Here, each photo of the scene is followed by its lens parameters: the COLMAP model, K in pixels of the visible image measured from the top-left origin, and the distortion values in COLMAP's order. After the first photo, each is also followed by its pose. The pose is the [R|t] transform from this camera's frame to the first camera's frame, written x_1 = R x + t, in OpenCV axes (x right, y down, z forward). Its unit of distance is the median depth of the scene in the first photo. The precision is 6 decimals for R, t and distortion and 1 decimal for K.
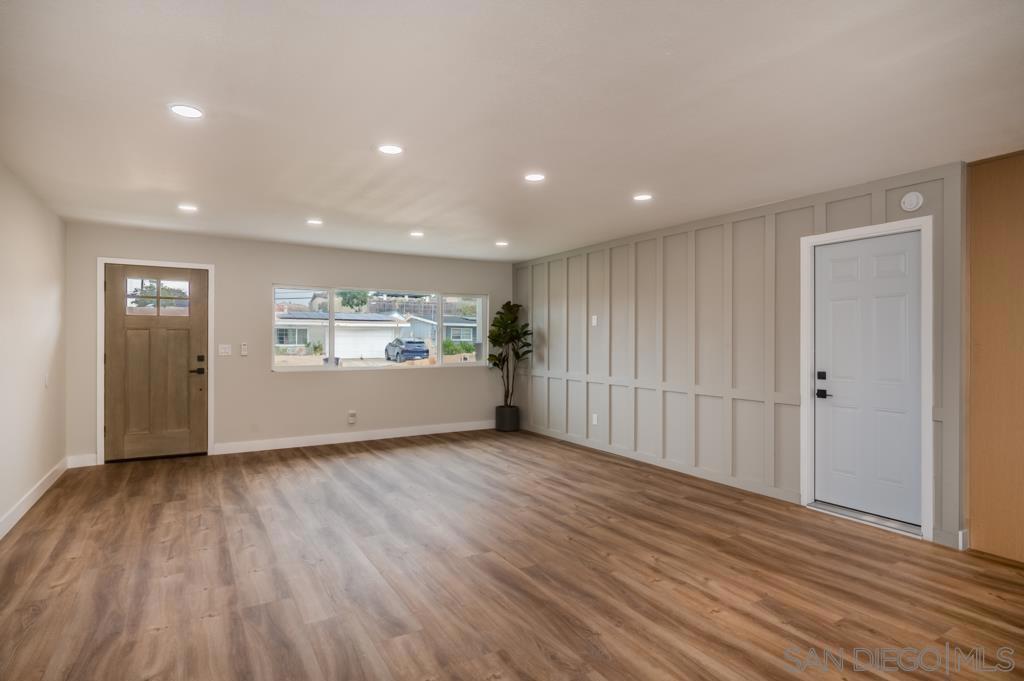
lens RADIAL K [[468.3, 0, 494.3], [0, 468.3, 336.0], [0, 0, 1]] dist [0.001740, -0.000229]
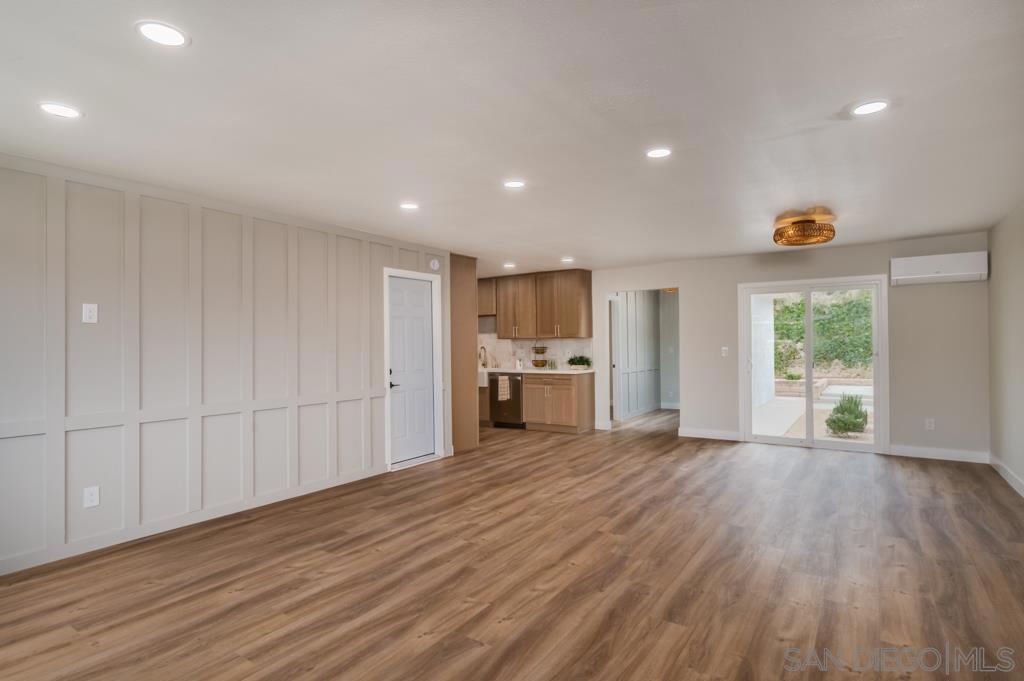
lens RADIAL K [[563.3, 0, 462.4], [0, 563.3, 339.0], [0, 0, 1]] dist [0.001527, 0.000064]
pose [[-0.359046, 0.011450, 0.933250, -0.984038], [0.000991, 0.999929, -0.011887, 0.008906], [-0.933319, -0.003343, -0.359032, 1.513128]]
